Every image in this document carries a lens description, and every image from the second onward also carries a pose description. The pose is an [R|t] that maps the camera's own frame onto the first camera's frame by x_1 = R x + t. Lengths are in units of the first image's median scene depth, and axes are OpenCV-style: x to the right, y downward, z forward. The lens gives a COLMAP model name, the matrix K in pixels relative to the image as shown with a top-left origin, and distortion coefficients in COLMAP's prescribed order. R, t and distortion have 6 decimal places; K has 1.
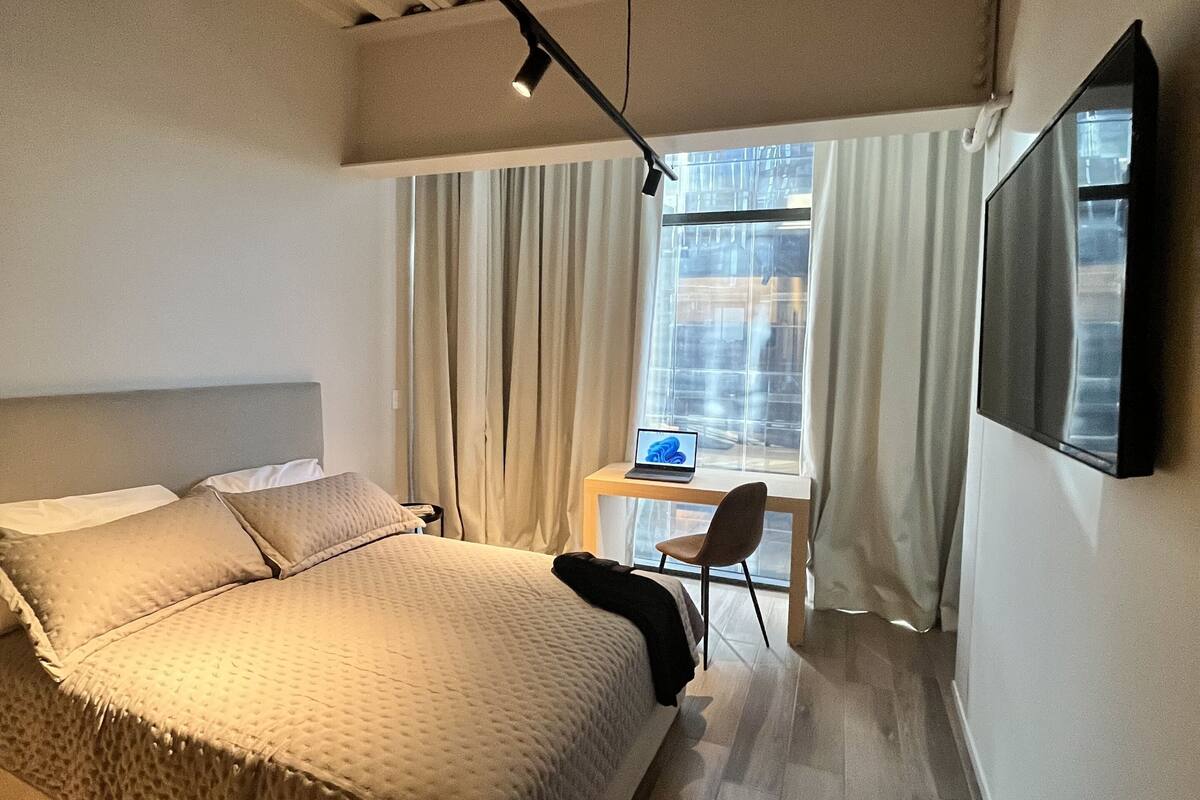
lens RADIAL K [[631.1, 0, 596.2], [0, 631.1, 366.7], [0, 0, 1]] dist [-0.000954, -0.001185]
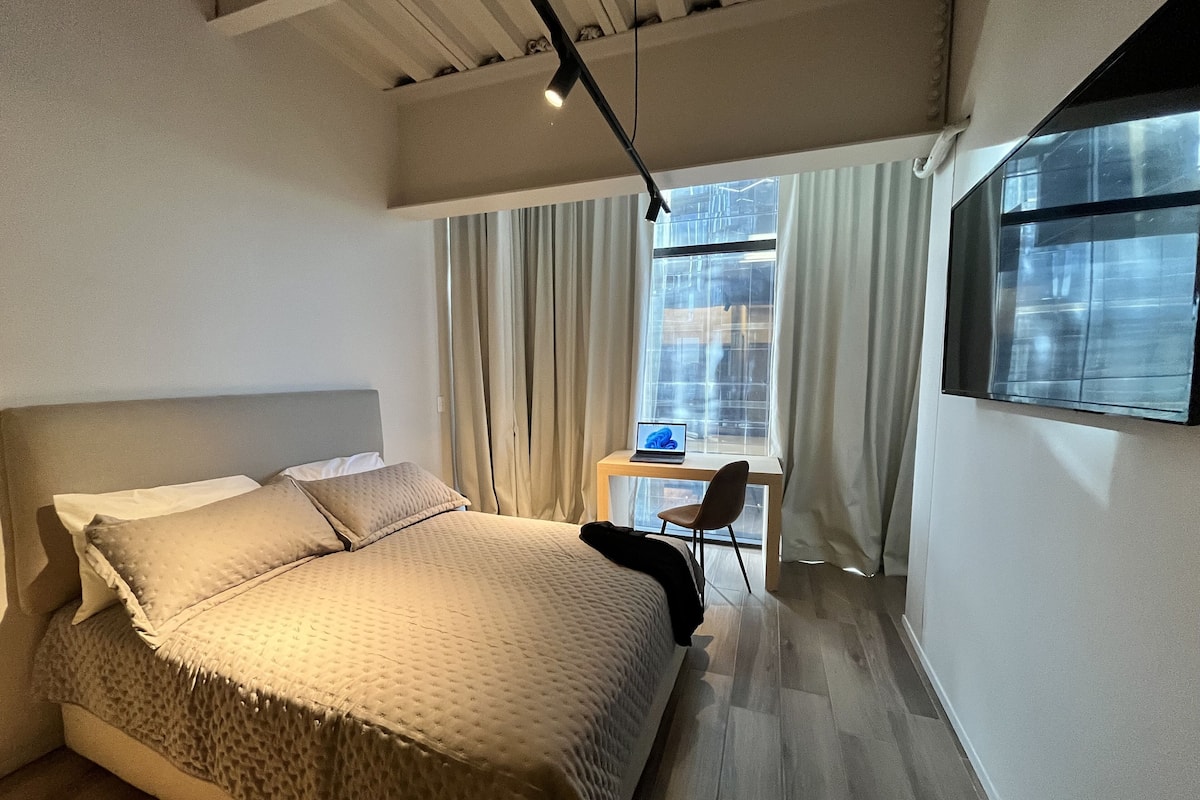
lens RADIAL K [[487.2, 0, 600.0], [0, 487.2, 400.0], [0, 0, 1]] dist [-0.000404, -0.000036]
pose [[0.999509, -0.026893, 0.016049, -0.046081], [0.026259, 0.998913, 0.038508, 0.032989], [-0.017068, -0.038068, 0.999129, 0.098980]]
